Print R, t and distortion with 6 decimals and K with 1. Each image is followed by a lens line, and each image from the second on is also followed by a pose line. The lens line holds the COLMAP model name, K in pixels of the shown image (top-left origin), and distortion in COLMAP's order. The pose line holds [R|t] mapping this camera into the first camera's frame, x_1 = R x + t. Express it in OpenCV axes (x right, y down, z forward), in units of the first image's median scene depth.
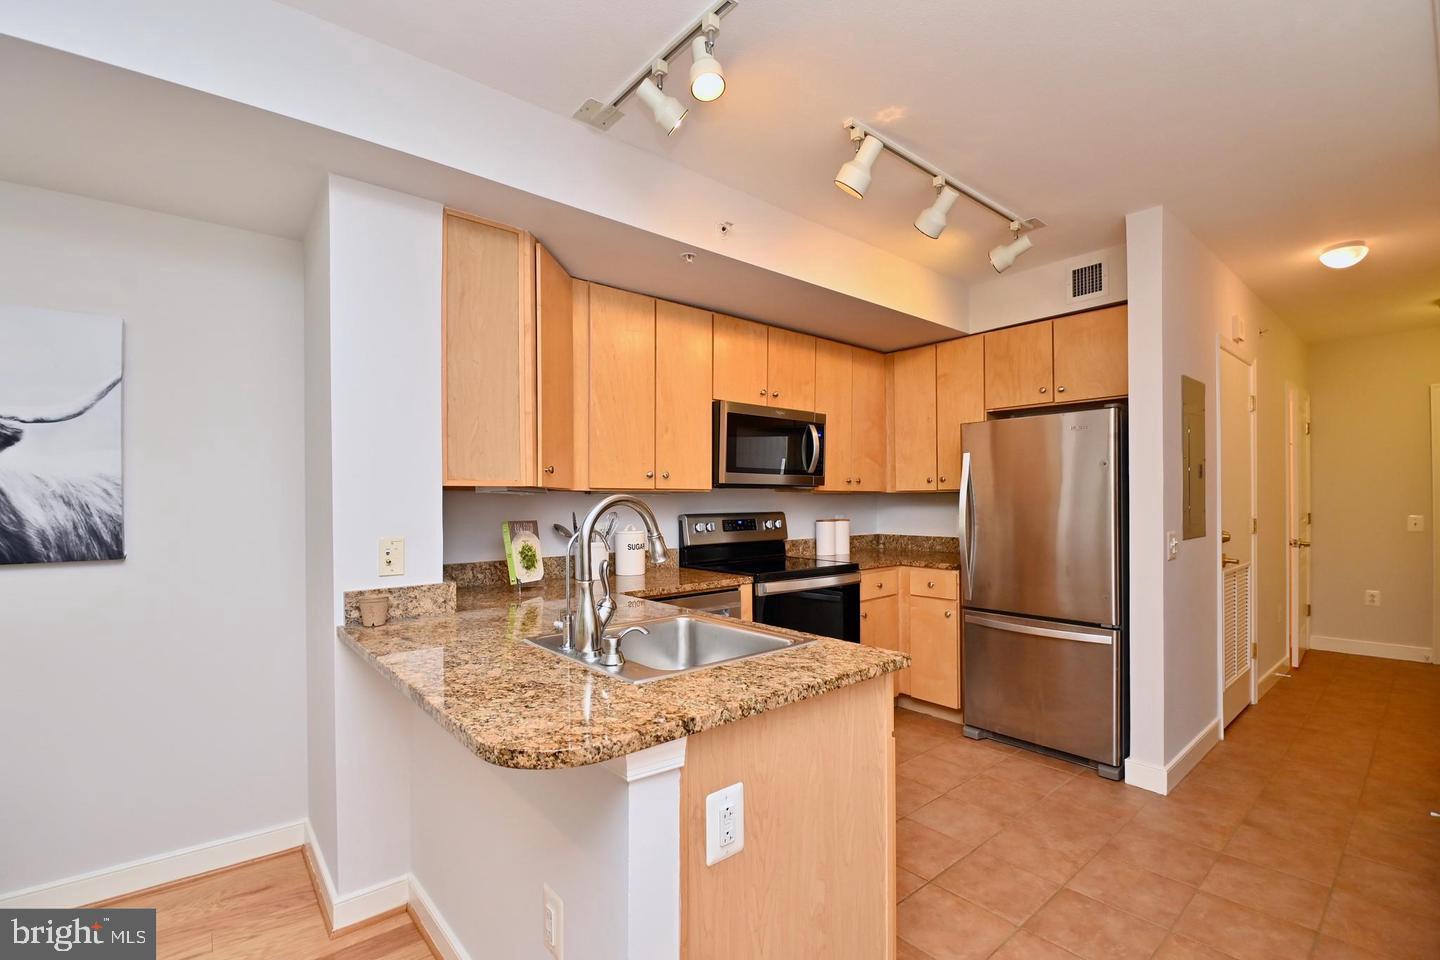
lens RADIAL K [[631.8, 0, 732.5], [0, 631.8, 501.1], [0, 0, 1]] dist [0.015108, -0.020951]
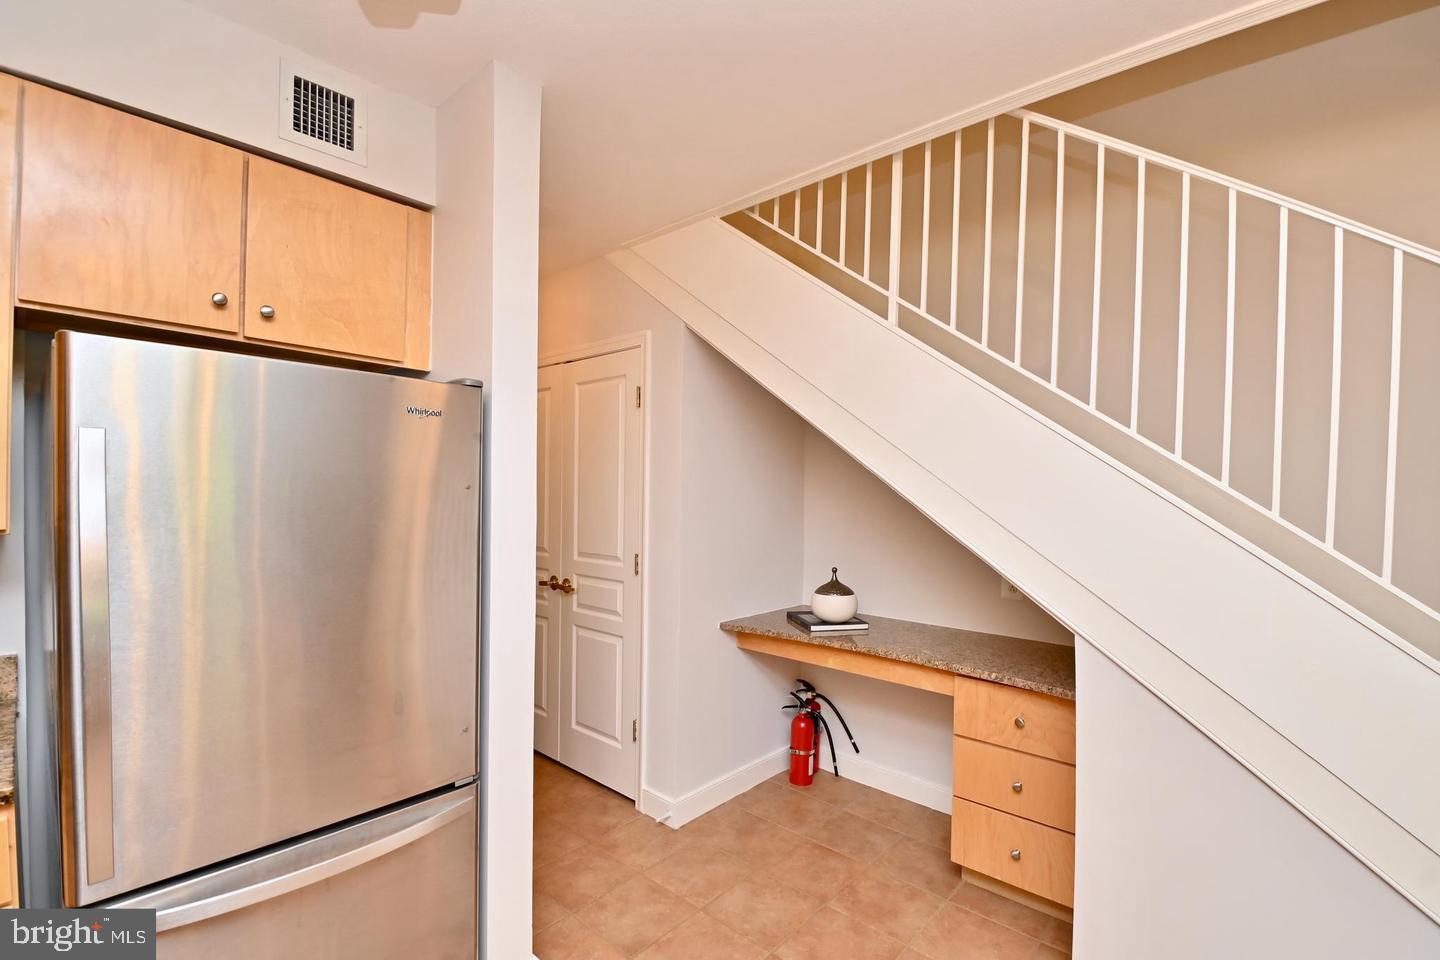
lens RADIAL K [[639.5, 0, 722.9], [0, 639.5, 501.5], [0, 0, 1]] dist [0.000607, -0.009497]
pose [[-0.136648, -0.017169, 0.990471, 0.009421], [-0.014173, 0.999781, 0.015375, -0.050154], [-0.990518, -0.011937, -0.136861, 0.716697]]
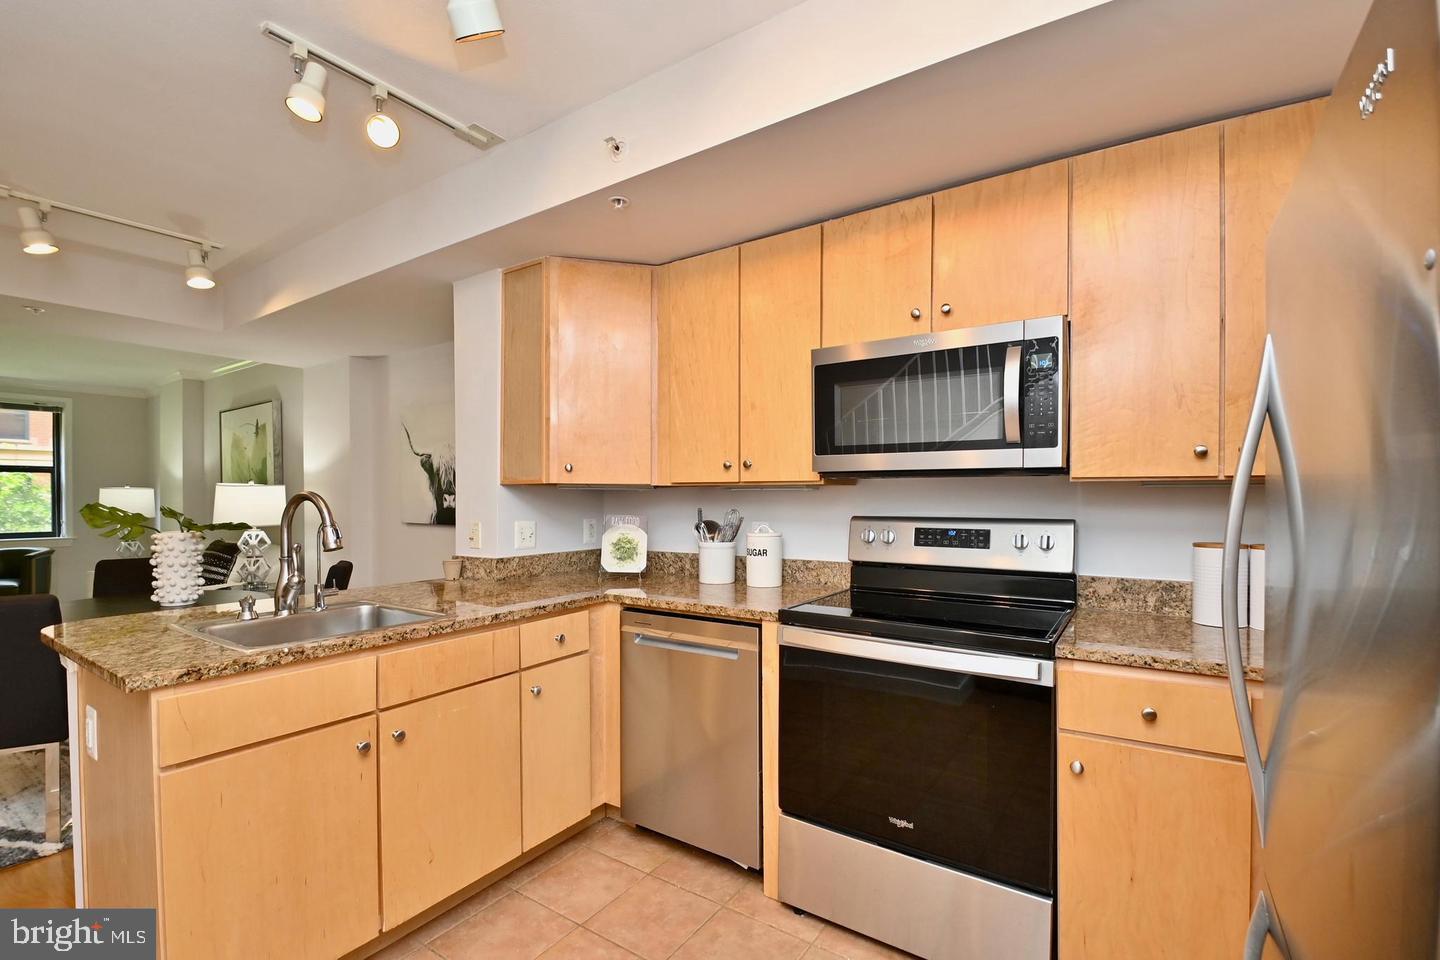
lens RADIAL K [[631.8, 0, 732.5], [0, 631.8, 501.1], [0, 0, 1]] dist [0.015108, -0.020951]
pose [[0.277105, 0.013805, -0.960740, 0.569686], [-0.003518, 0.999905, 0.013353, -0.005065], [0.960833, -0.000320, 0.277127, 0.673190]]
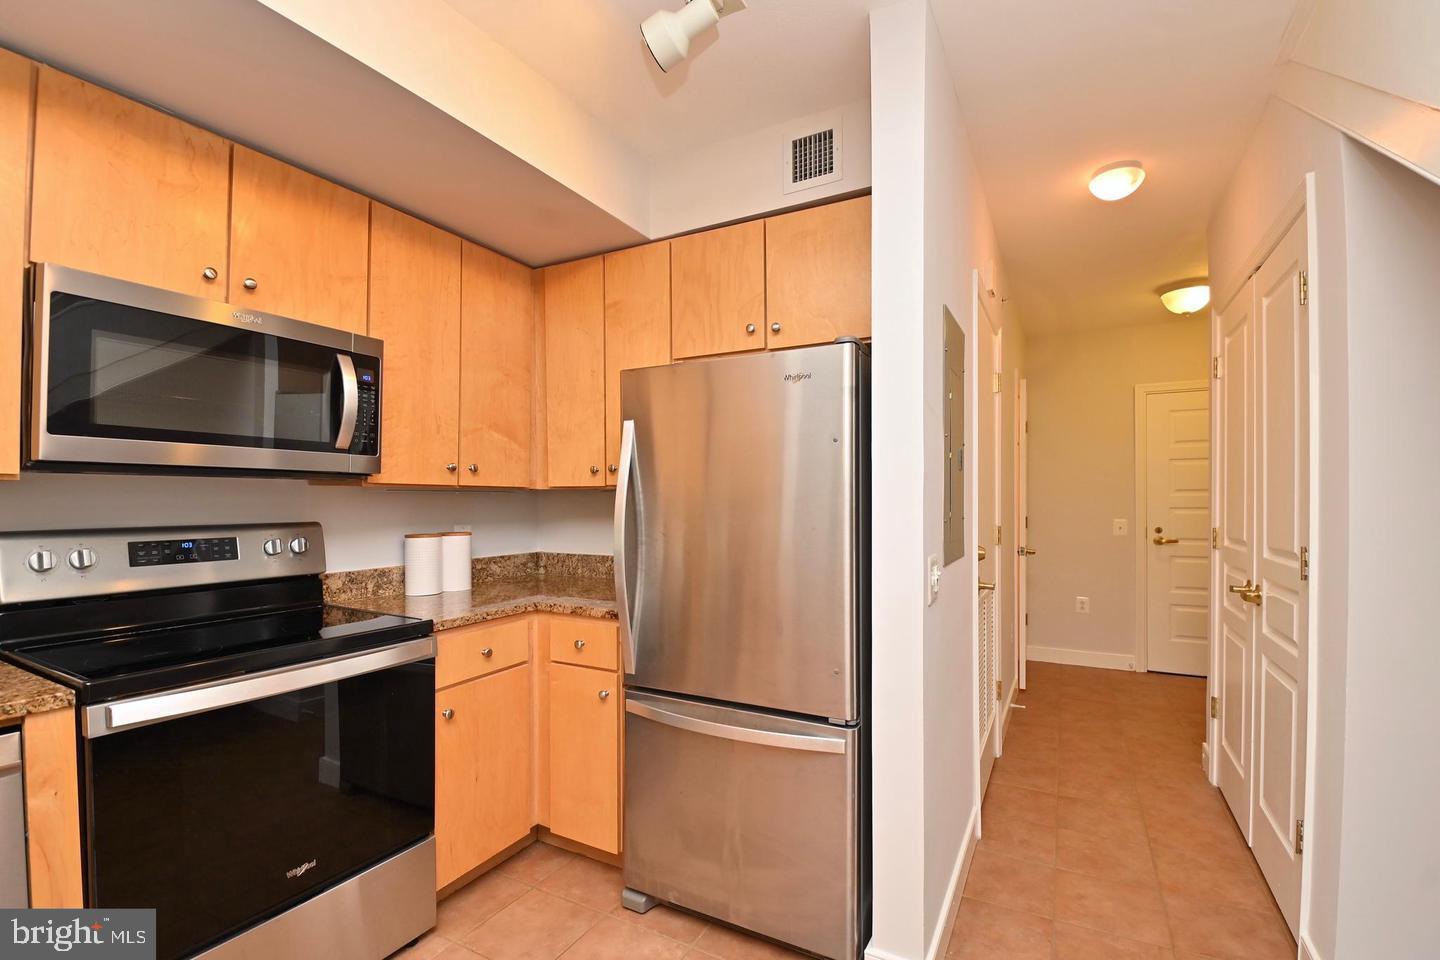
lens RADIAL K [[631.8, 0, 732.5], [0, 631.8, 501.1], [0, 0, 1]] dist [0.015108, -0.020951]
pose [[0.932723, 0.003908, 0.360574, 0.245741], [-0.003909, 0.999992, -0.000728, -0.002529], [-0.360574, -0.000730, 0.932730, 0.417191]]
